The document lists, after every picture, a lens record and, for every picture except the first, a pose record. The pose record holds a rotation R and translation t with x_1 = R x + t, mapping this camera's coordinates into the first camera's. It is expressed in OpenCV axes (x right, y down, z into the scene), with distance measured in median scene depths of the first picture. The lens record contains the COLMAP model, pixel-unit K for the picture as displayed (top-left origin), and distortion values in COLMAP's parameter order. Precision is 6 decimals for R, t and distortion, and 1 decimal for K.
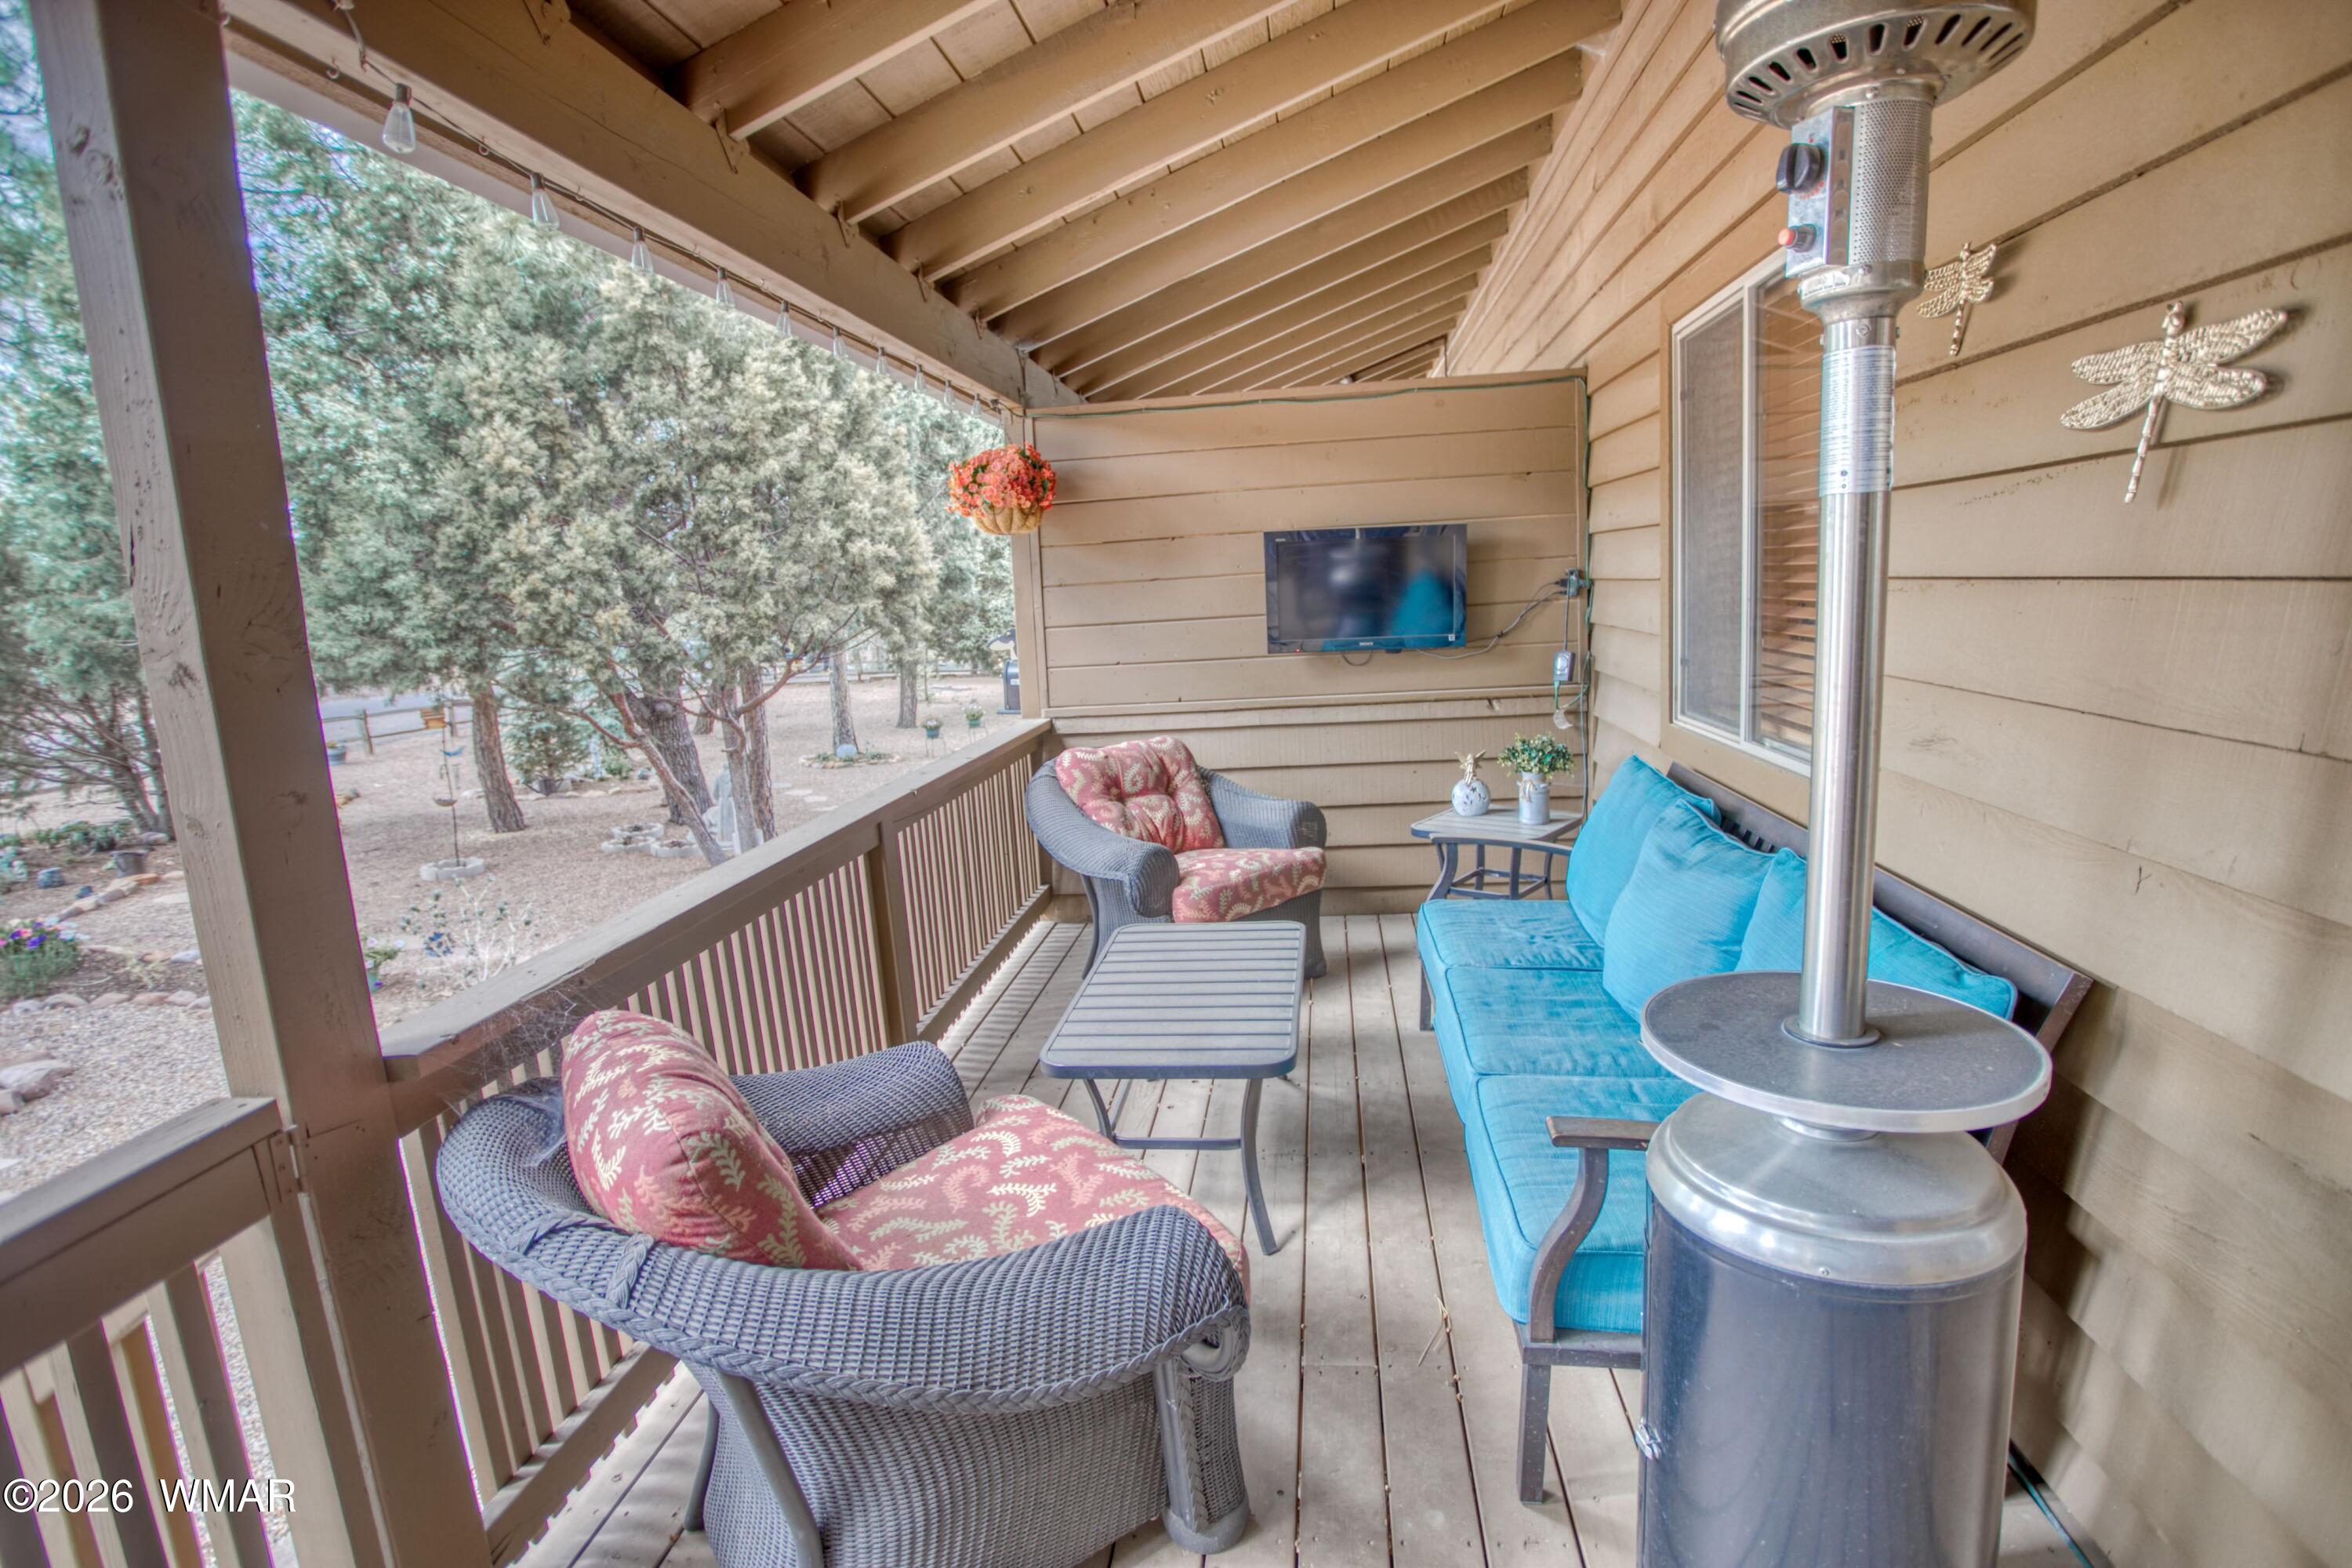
lens RADIAL K [[1165.2, 0, 1192.2], [0, 1165.2, 784.9], [0, 0, 1]] dist [-0.048051, 0.022577]
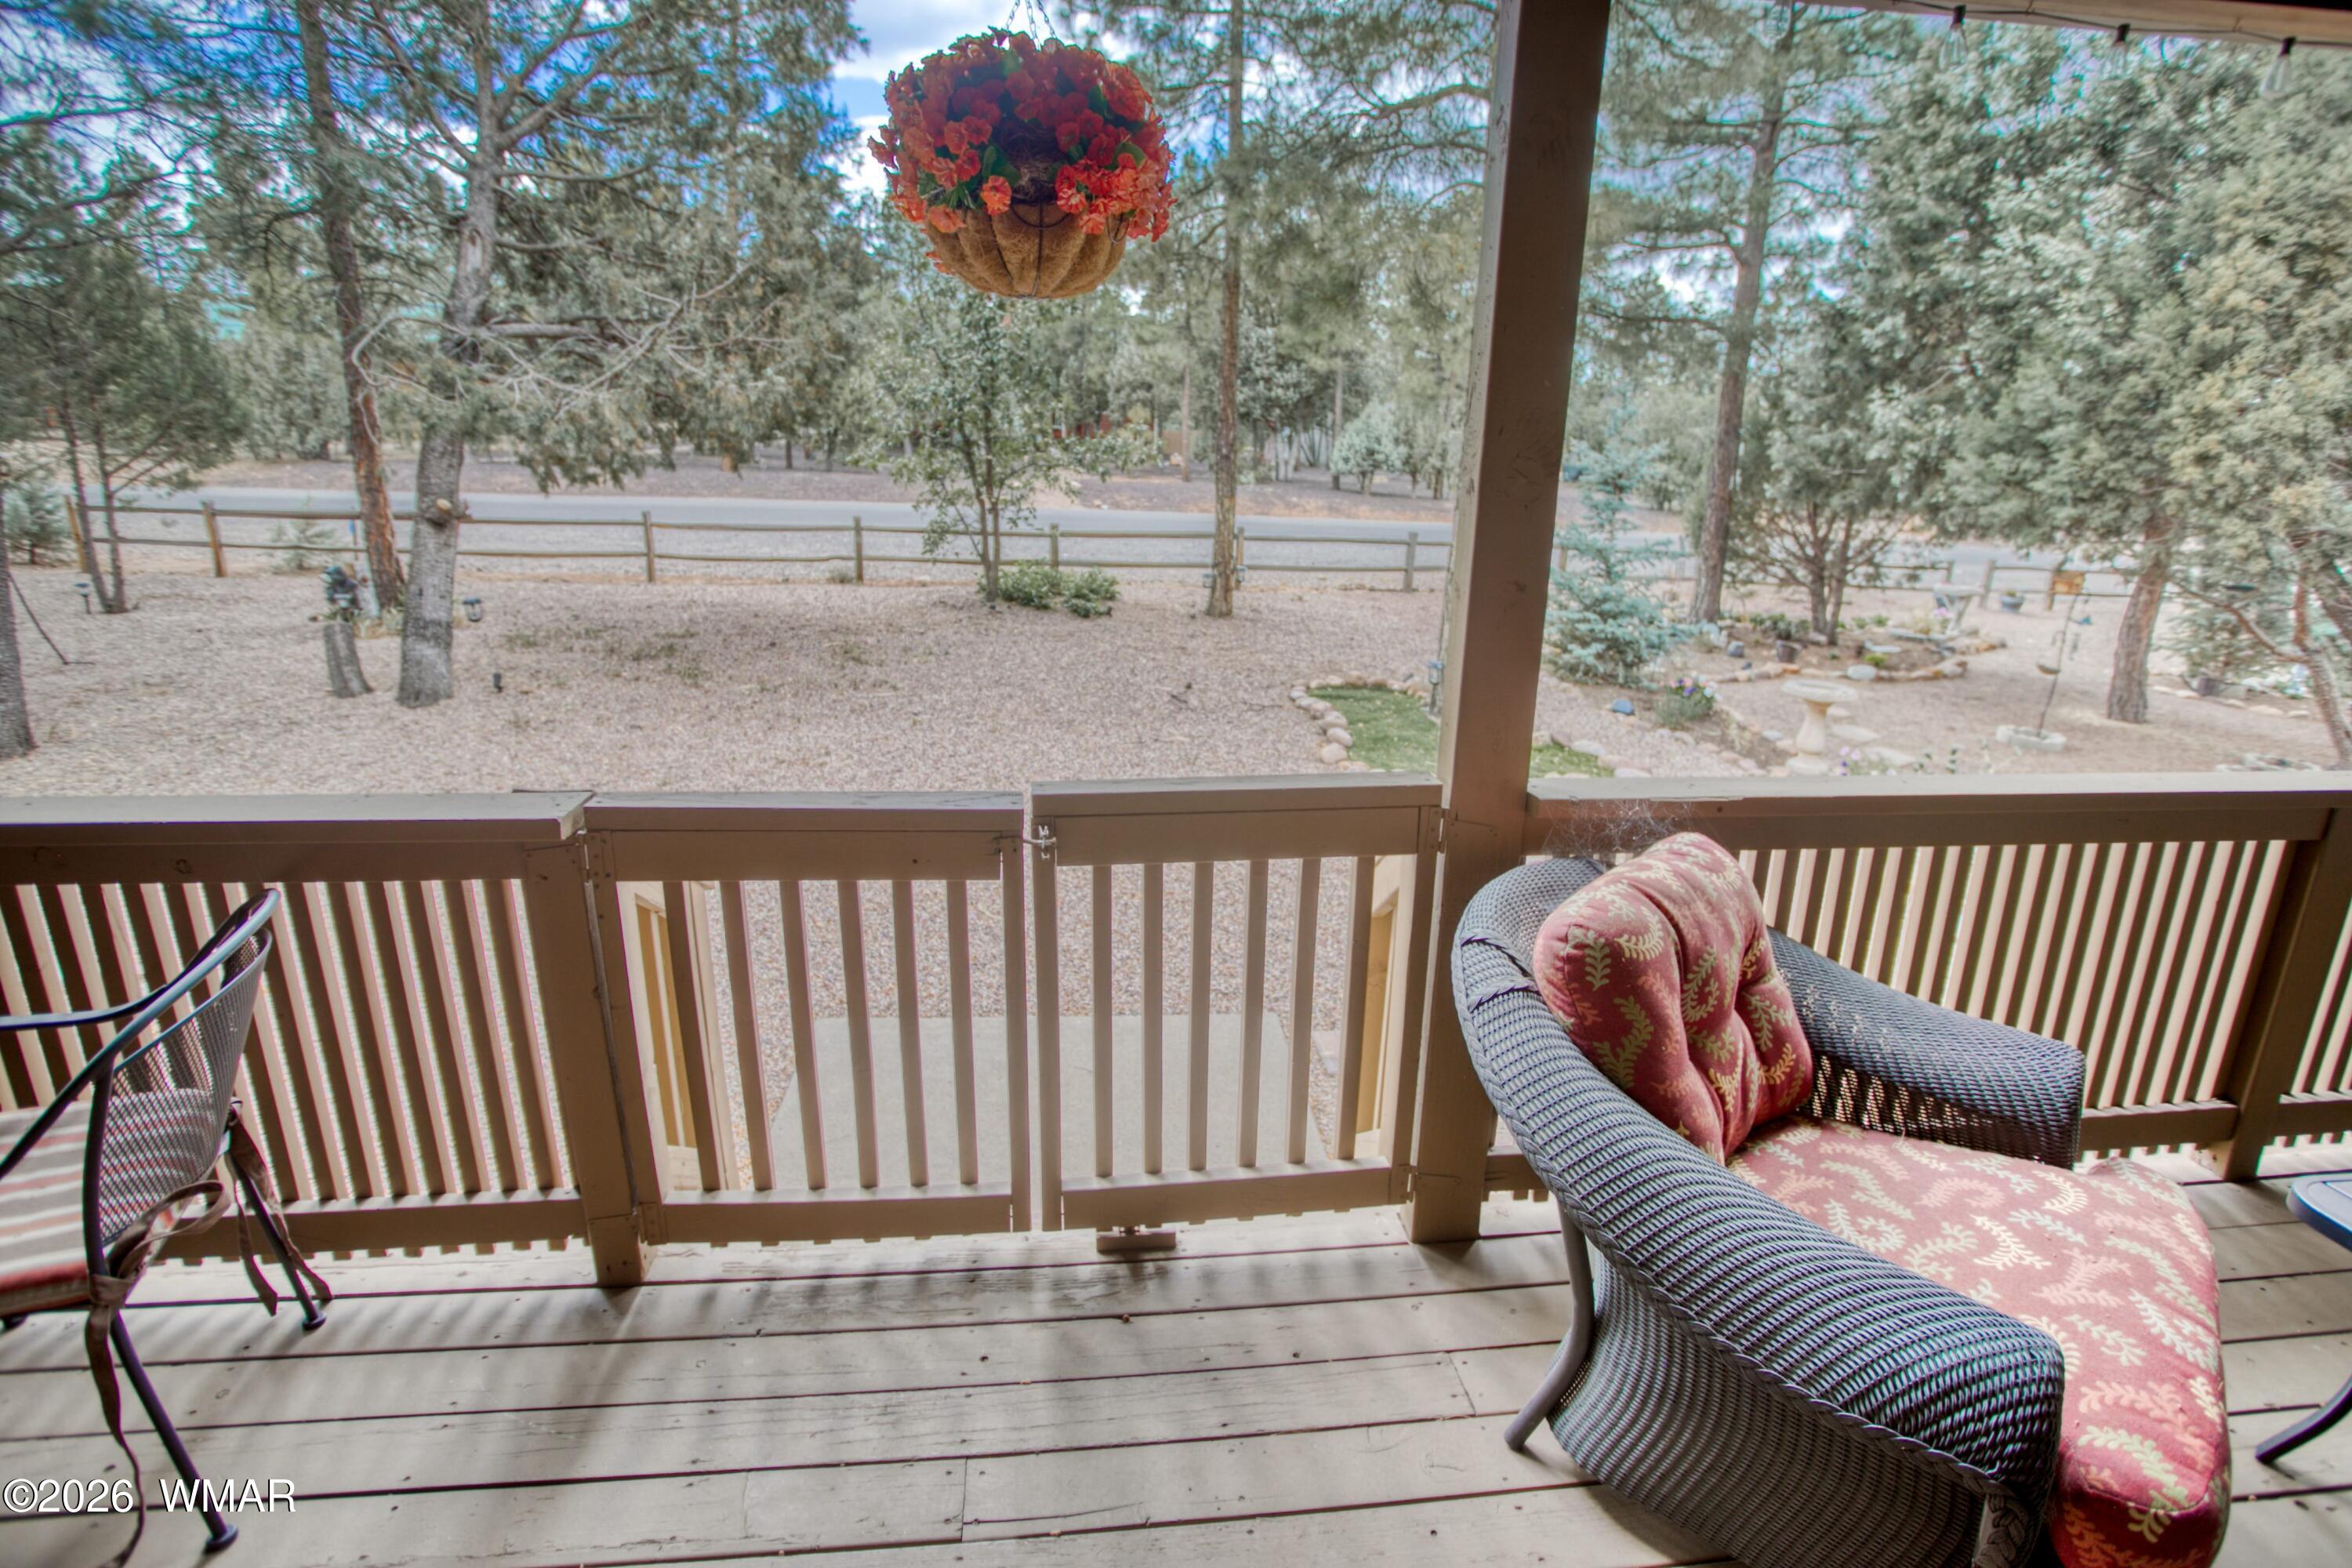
lens RADIAL K [[1165.2, 0, 1186.1], [0, 1165.2, 794.8], [0, 0, 1]] dist [-0.048051, 0.022577]
pose [[0.239174, 0.339259, -0.909780, 0.109116], [-0.211969, 0.932618, 0.292051, -0.017755], [0.947557, 0.122994, 0.294970, 0.056430]]
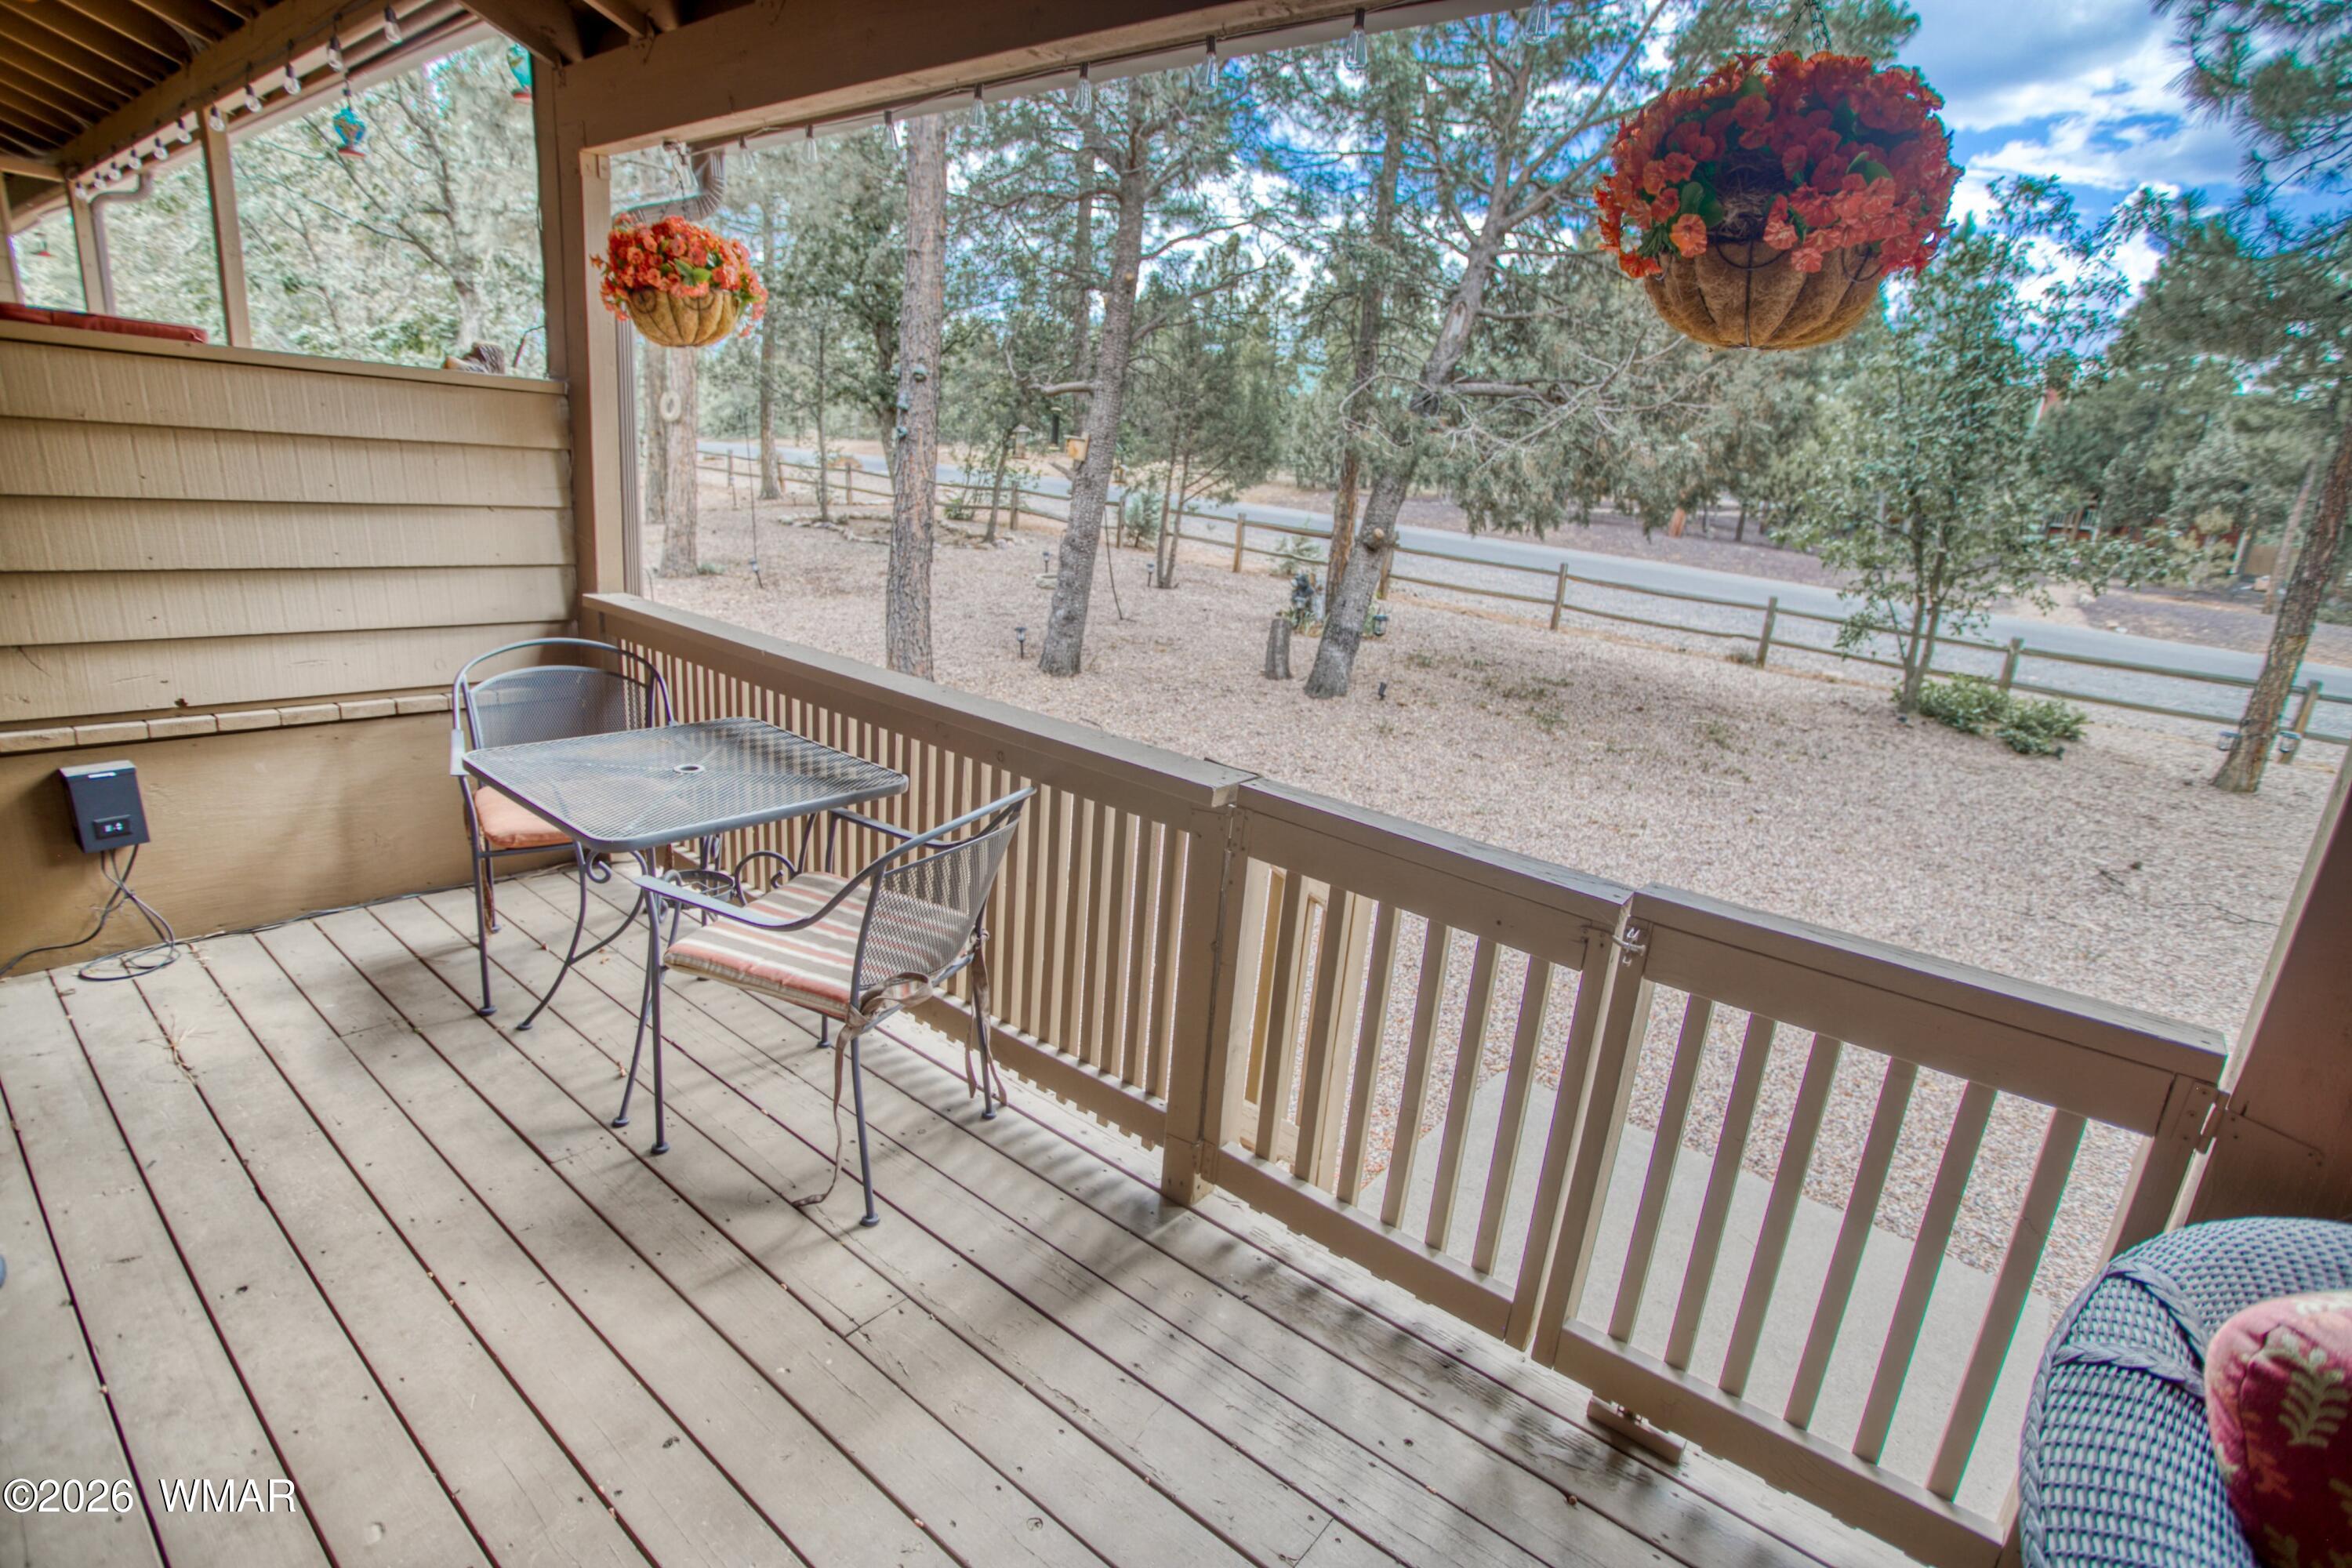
lens RADIAL K [[1165.2, 0, 1177.2], [0, 1165.2, 794.9], [0, 0, 1]] dist [-0.048051, 0.022577]
pose [[-0.512644, 0.252716, -0.820567, 0.094395], [-0.217913, 0.886114, 0.409042, -0.029918], [0.830488, 0.388505, -0.399191, 0.124693]]
